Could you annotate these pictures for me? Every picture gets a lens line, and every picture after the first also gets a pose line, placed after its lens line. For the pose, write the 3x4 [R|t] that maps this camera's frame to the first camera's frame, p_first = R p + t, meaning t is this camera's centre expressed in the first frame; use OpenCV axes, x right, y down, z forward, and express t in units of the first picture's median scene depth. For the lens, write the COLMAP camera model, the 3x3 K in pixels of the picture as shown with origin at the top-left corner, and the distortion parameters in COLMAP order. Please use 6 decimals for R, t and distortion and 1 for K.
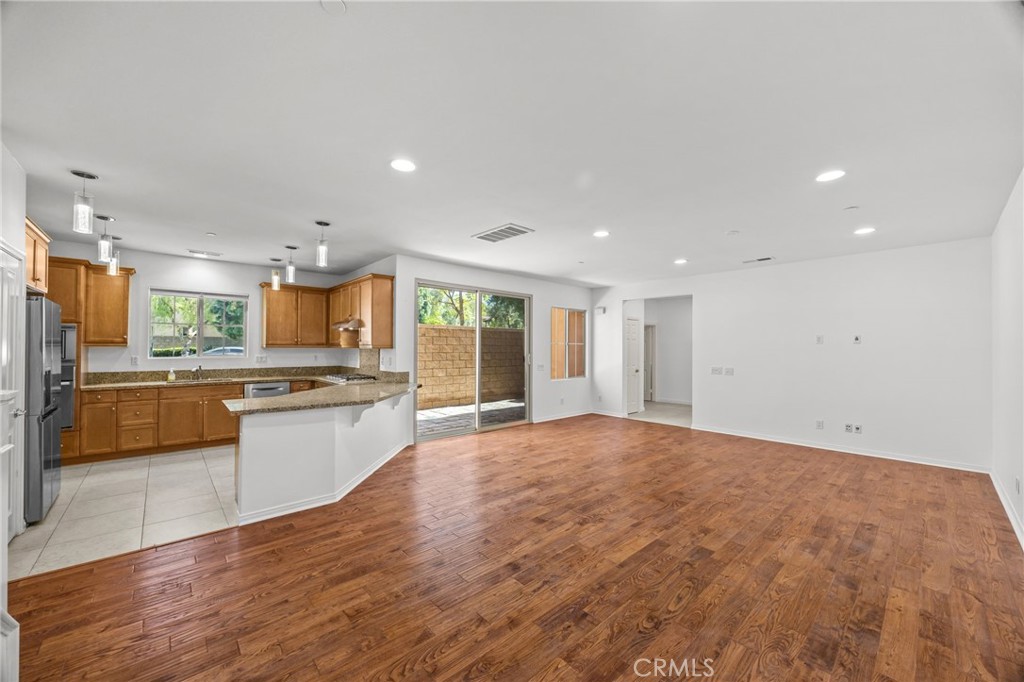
lens RADIAL K [[390.5, 0, 512.0], [0, 390.5, 341.0], [0, 0, 1]] dist [0.000082, 0.000032]
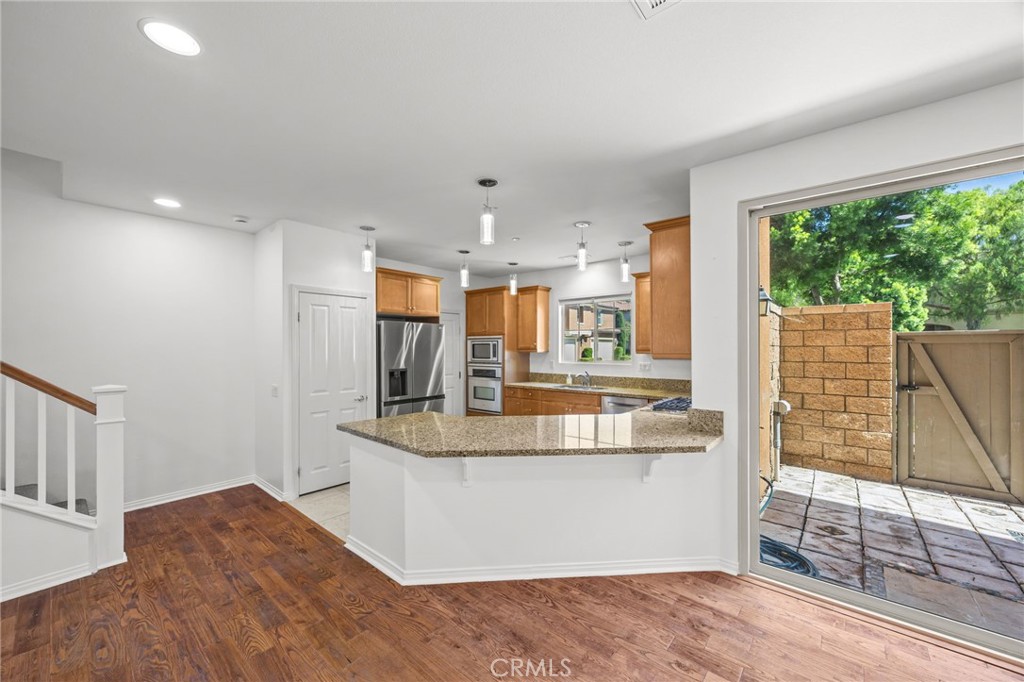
lens RADIAL K [[390.5, 0, 512.0], [0, 390.5, 341.0], [0, 0, 1]] dist [0.000082, 0.000032]
pose [[0.120156, -0.020026, -0.992553, 0.200717], [0.015557, 0.999712, -0.018287, 0.001064], [0.992633, -0.013244, 0.120433, 0.861038]]
